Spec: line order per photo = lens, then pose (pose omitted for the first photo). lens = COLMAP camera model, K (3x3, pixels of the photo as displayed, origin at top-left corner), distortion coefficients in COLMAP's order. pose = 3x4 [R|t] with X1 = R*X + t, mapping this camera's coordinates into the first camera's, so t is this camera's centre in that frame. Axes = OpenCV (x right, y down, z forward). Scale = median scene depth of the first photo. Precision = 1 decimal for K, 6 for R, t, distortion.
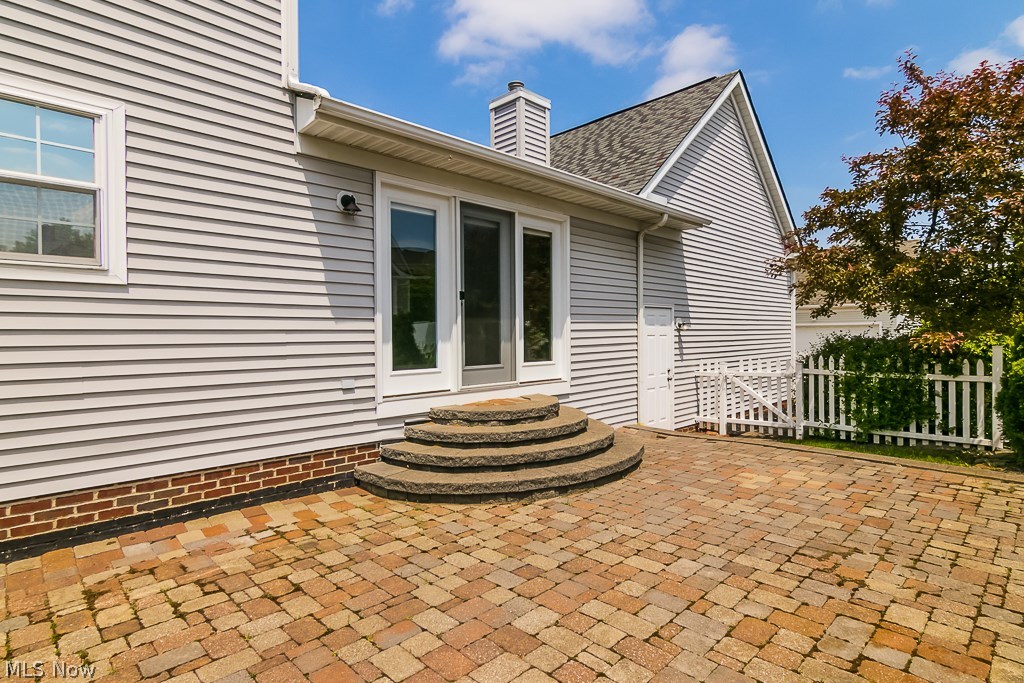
lens RADIAL K [[540.5, 0, 512.0], [0, 540.5, 341.5], [0, 0, 1]] dist [0.001813, 0.001205]
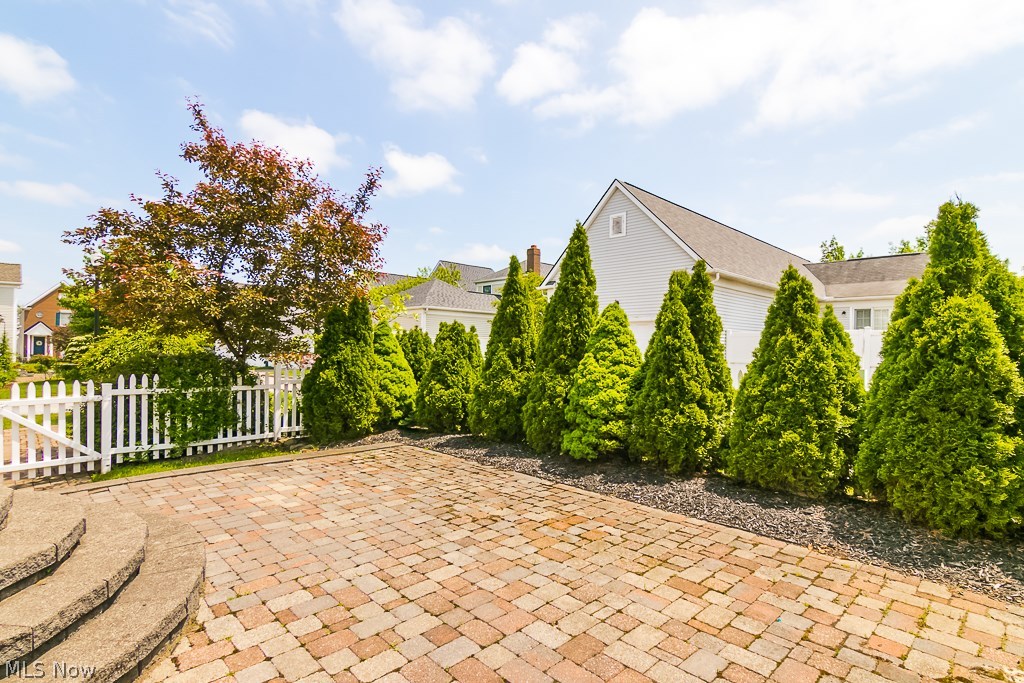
lens RADIAL K [[519.4, 0, 512.0], [0, 519.4, 341.5], [0, 0, 1]] dist [-0.000272, 0.000164]
pose [[-0.003118, 0.023624, 0.999716, -0.631447], [0.001549, 0.999720, -0.023619, -0.014731], [-0.999994, 0.001475, -0.003154, 0.700678]]
